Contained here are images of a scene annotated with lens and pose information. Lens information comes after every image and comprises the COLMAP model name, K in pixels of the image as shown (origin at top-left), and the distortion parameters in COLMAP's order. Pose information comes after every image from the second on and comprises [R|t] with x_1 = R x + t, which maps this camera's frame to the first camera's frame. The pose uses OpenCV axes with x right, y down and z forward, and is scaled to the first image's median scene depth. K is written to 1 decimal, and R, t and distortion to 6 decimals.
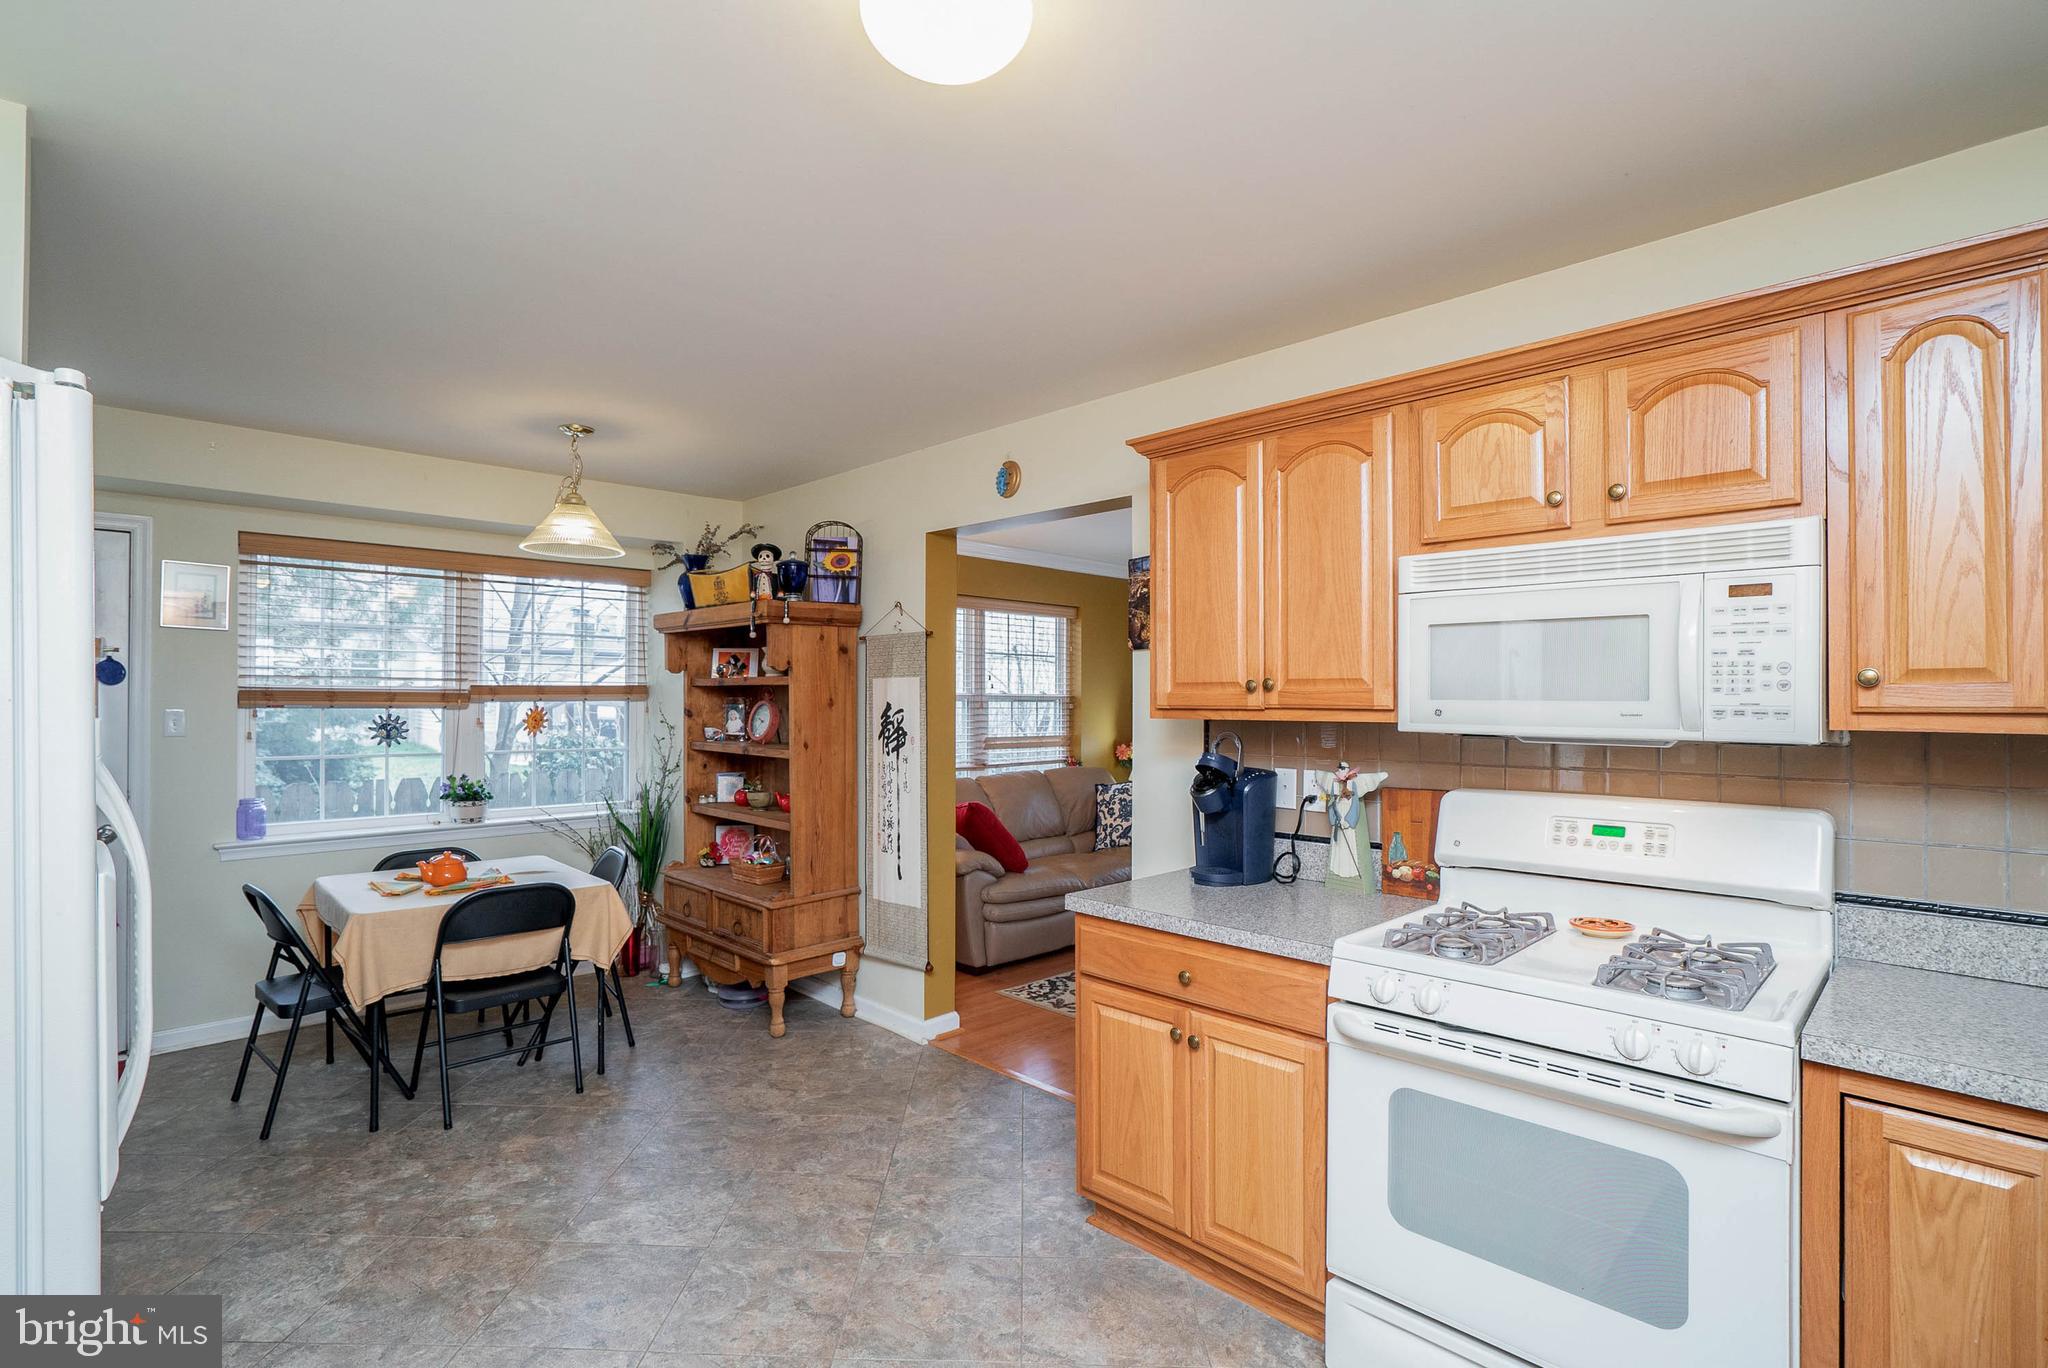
lens RADIAL K [[1003.9, 0, 1002.3], [0, 1003.9, 695.1], [0, 0, 1]] dist [-0.057775, 0.034756]
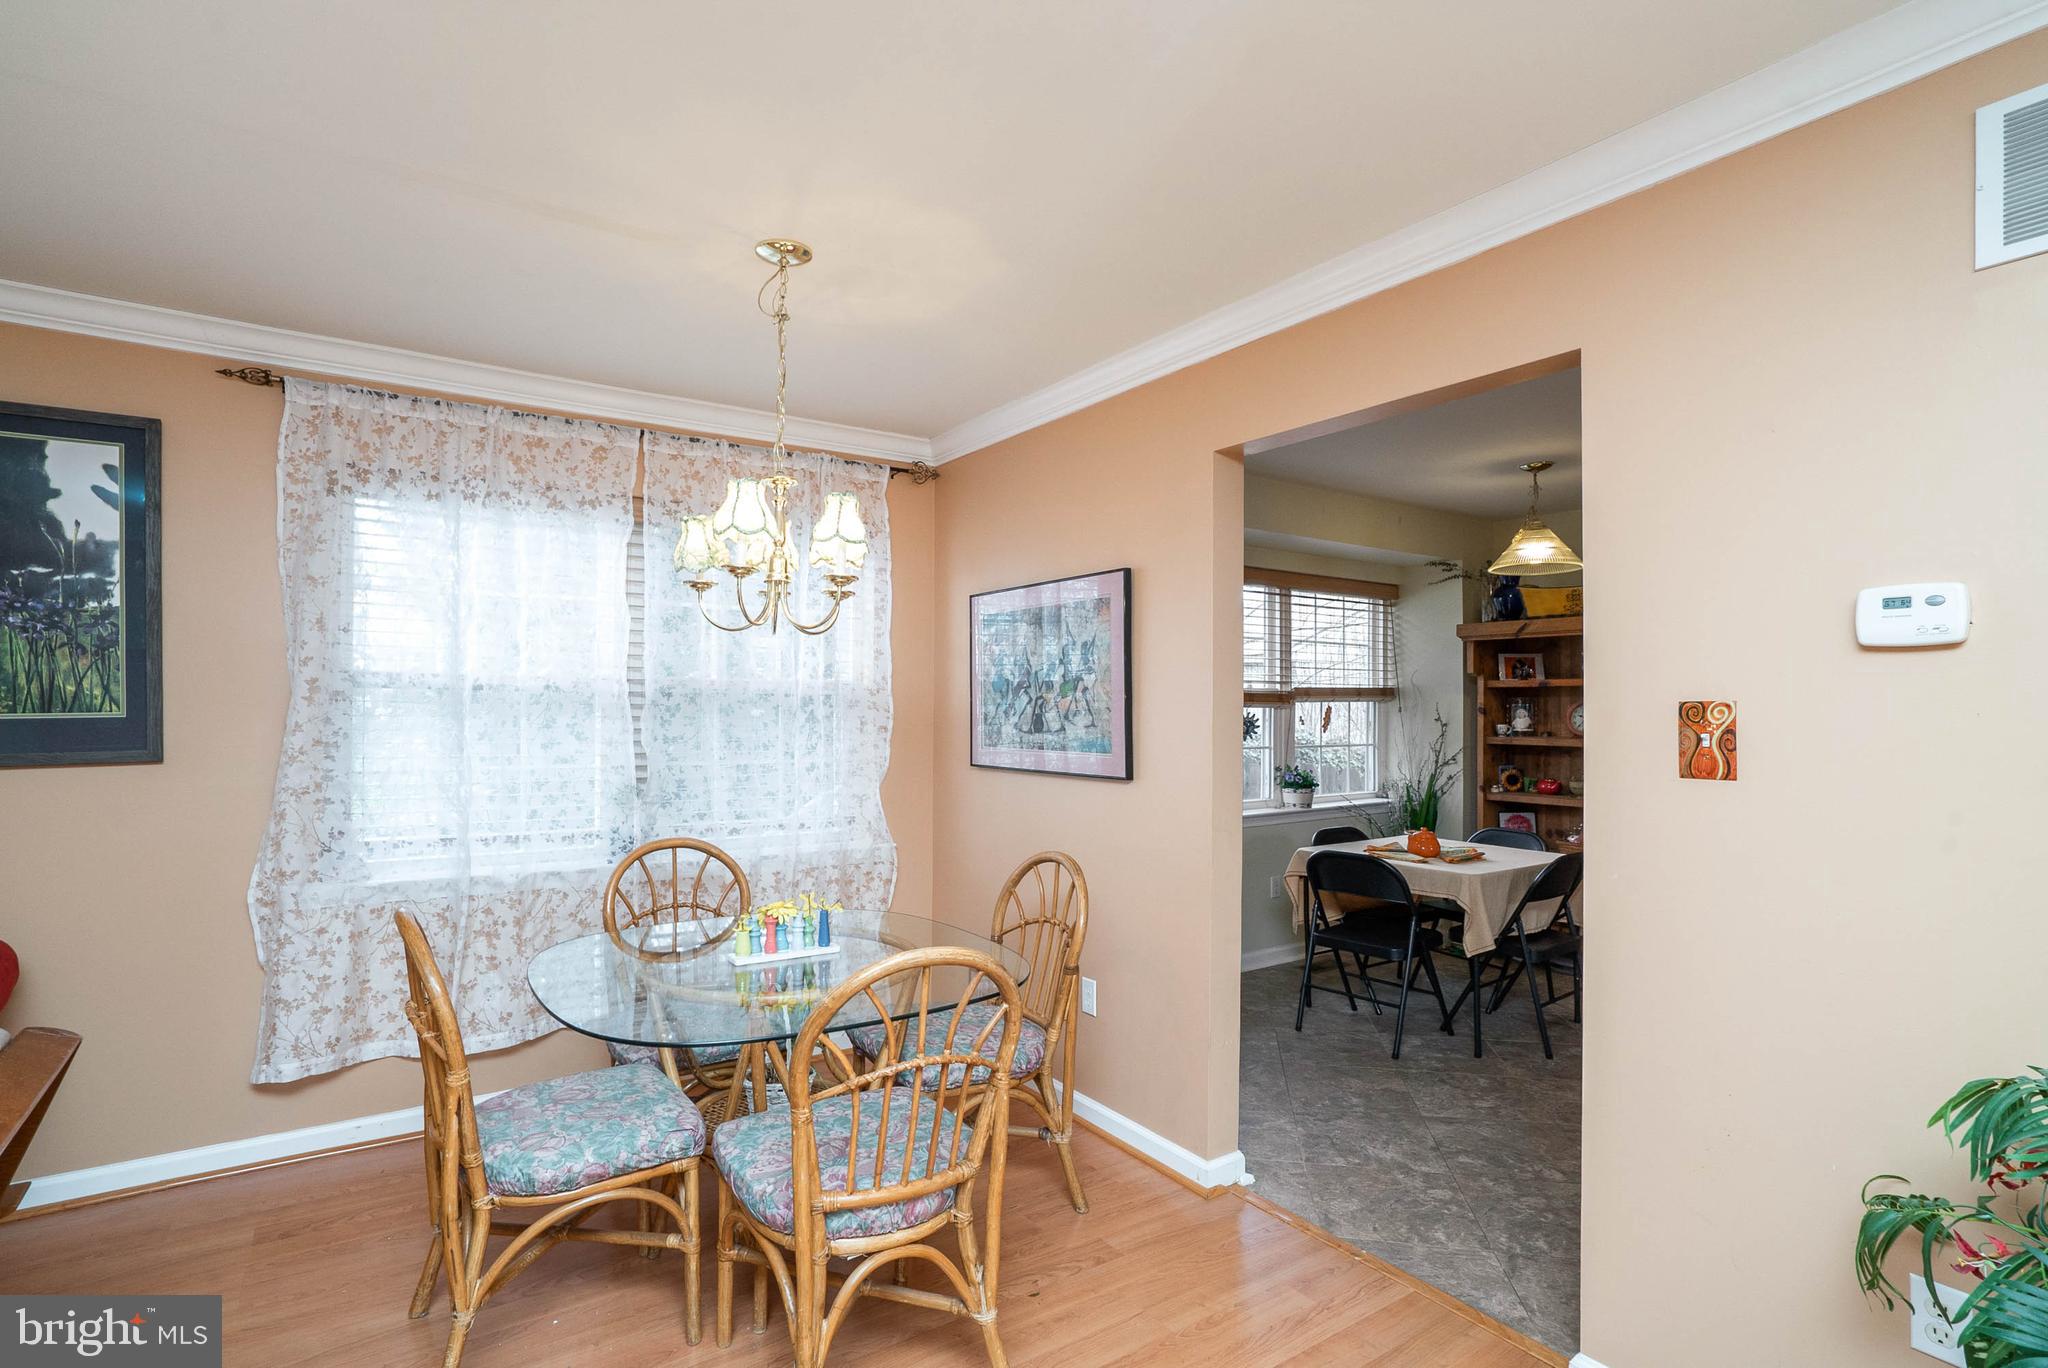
lens RADIAL K [[980.7, 0, 993.1], [0, 980.7, 685.1], [0, 0, 1]] dist [-0.048407, 0.023908]
pose [[0.983233, -0.003671, -0.182314, -0.752827], [0.000500, 0.999848, -0.017436, 0.007730], [0.182351, 0.017053, 0.983086, -0.202639]]
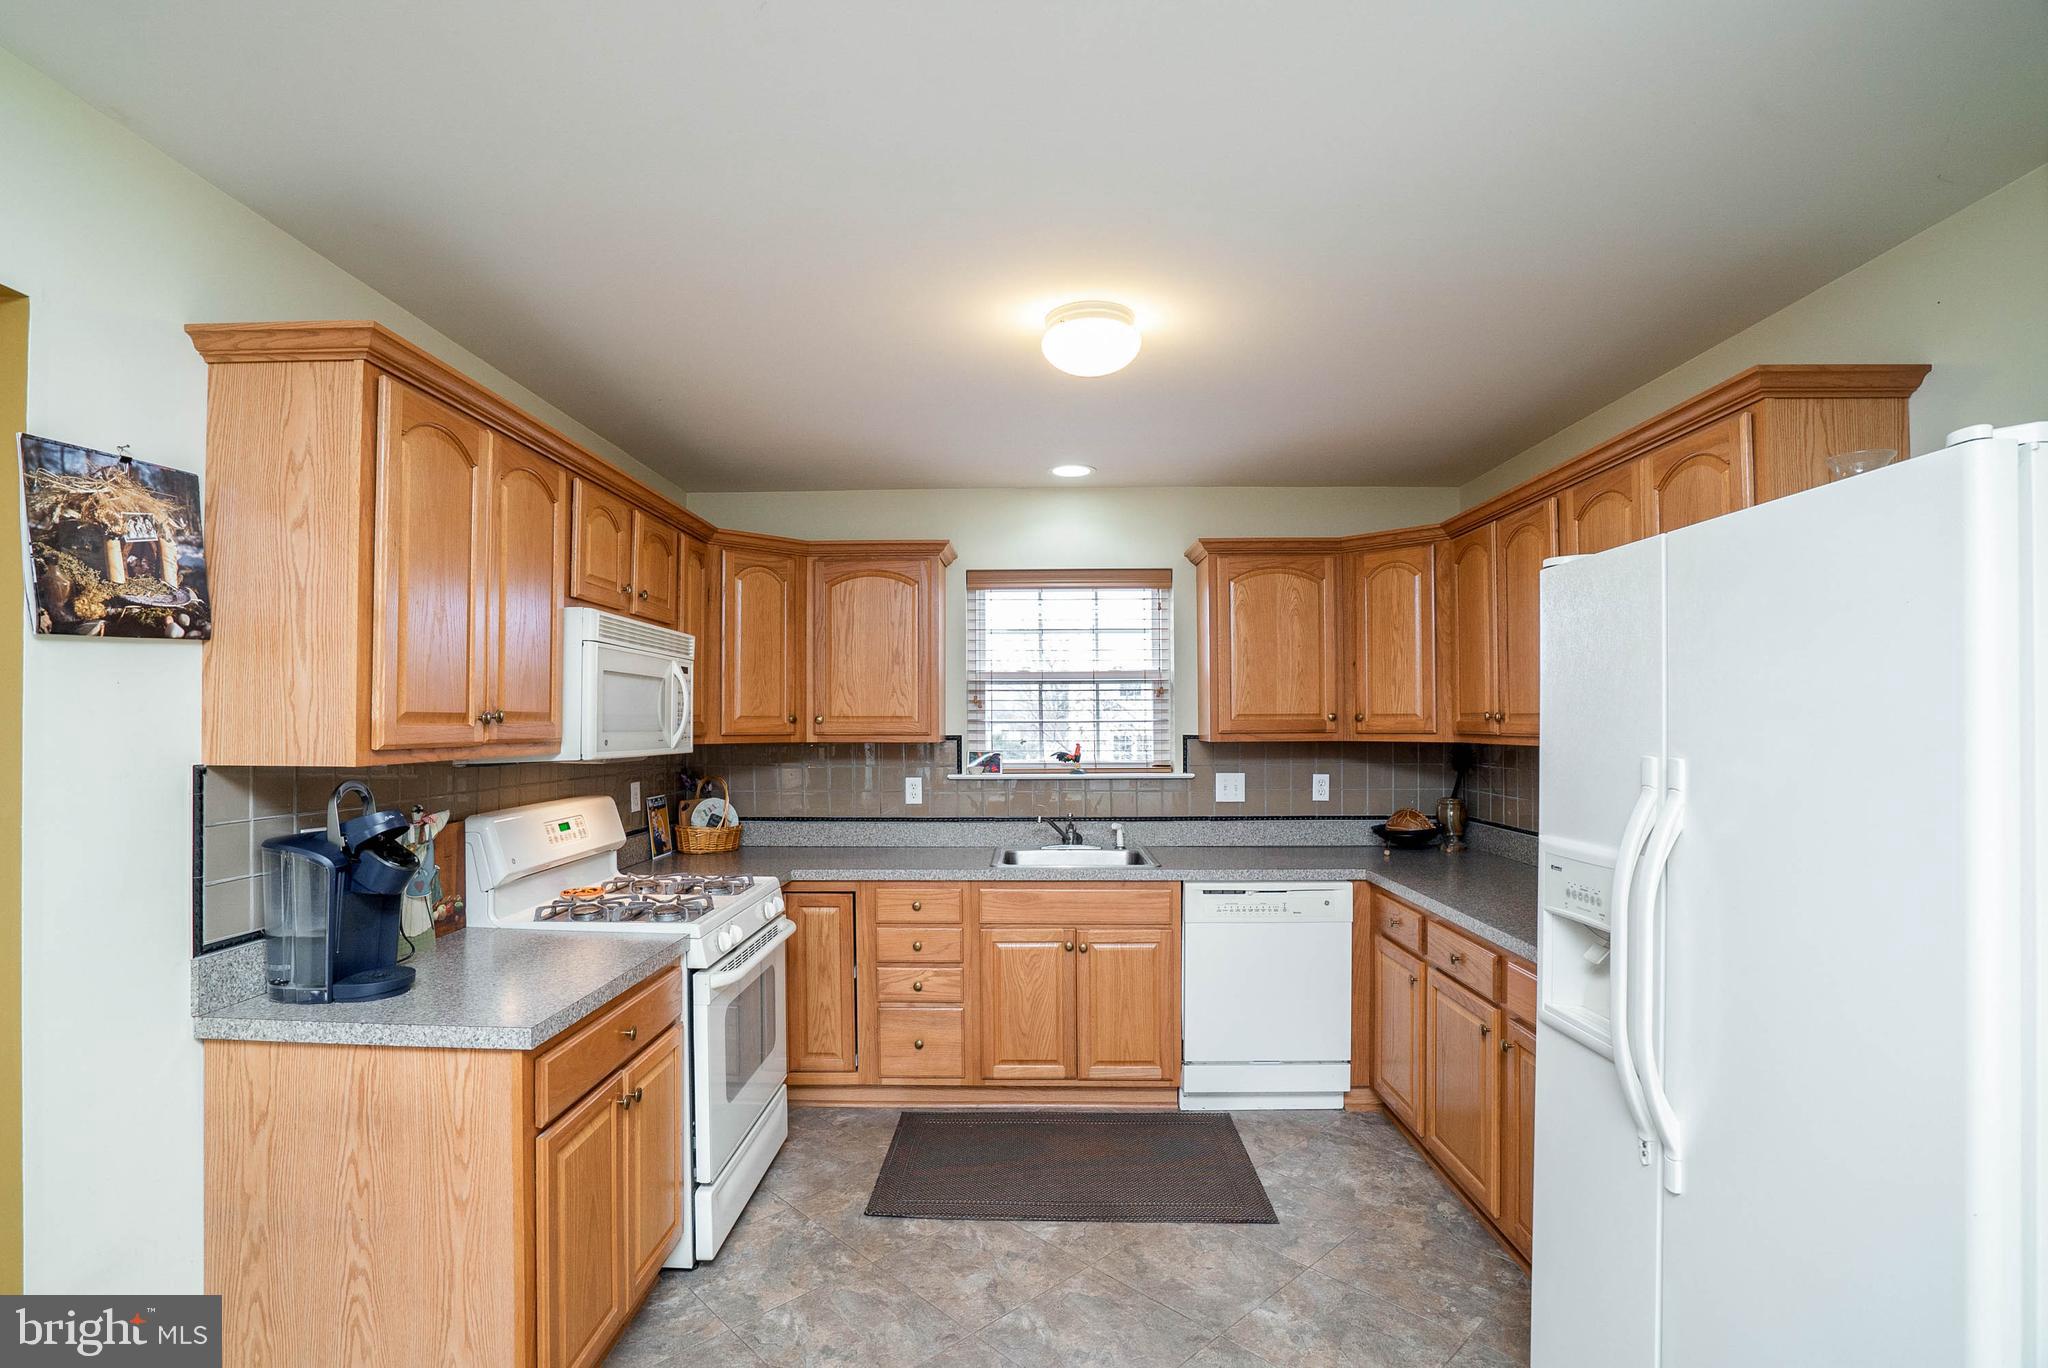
lens RADIAL K [[977.0, 0, 1021.6], [0, 977.0, 720.1], [0, 0, 1]] dist [-0.064638, 0.031674]
pose [[-0.702431, 0.002197, 0.711749, -0.395519], [-0.005170, 0.999953, -0.008189, -0.001517], [-0.711733, -0.009432, -0.702386, 0.757586]]
